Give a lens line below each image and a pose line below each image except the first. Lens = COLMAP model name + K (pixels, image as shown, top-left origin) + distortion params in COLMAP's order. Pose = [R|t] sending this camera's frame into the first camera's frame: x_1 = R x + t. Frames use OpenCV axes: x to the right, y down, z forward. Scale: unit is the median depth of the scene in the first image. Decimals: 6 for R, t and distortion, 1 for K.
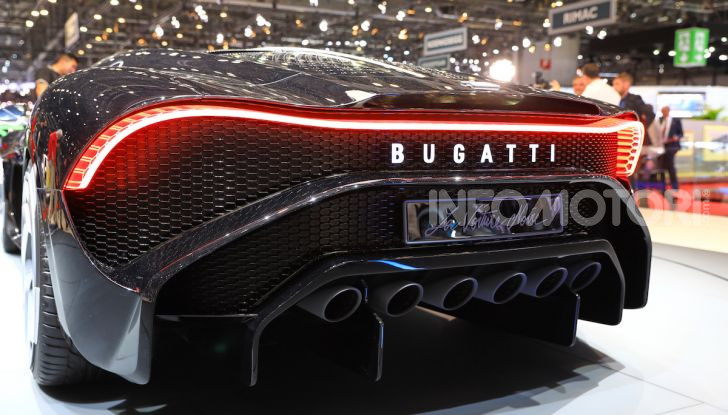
lens RADIAL K [[731.7, 0, 384.7], [0, 731.7, 213.5], [0, 0, 1]] dist [0.013202, 0.000000]
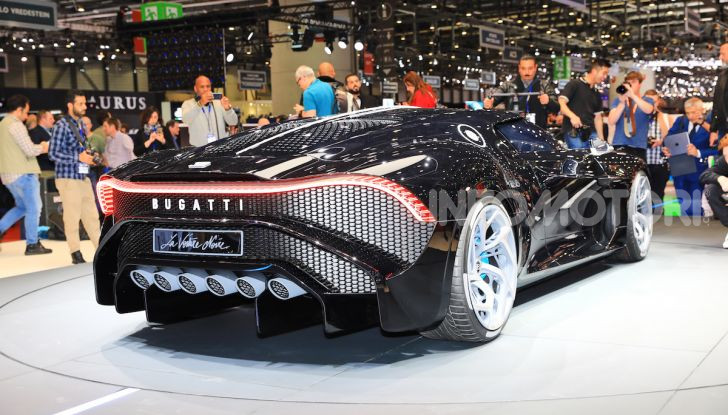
lens RADIAL K [[902.1, 0, 365.4], [0, 902.1, 204.5], [0, 0, 1]] dist [0.086038, 0.000000]
pose [[0.502013, 0.040019, -0.863934, 2.171794], [-0.055999, 0.998337, 0.013705, -0.133548], [0.863045, 0.041499, 0.503419, 0.268136]]
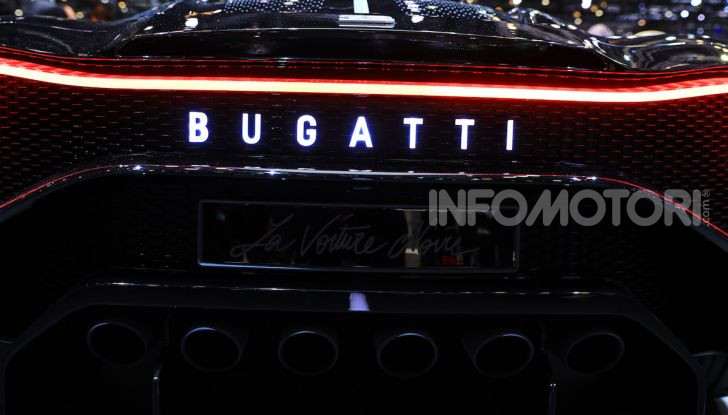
lens RADIAL K [[807.3, 0, 363.3], [0, 807.3, 208.0], [0, 0, 1]] dist [0.027269, 0.000000]
pose [[0.874499, 0.072148, -0.479631, 0.466749], [-0.067106, 0.997362, 0.027675, -0.037212], [0.480363, 0.007985, 0.877034, 0.407515]]
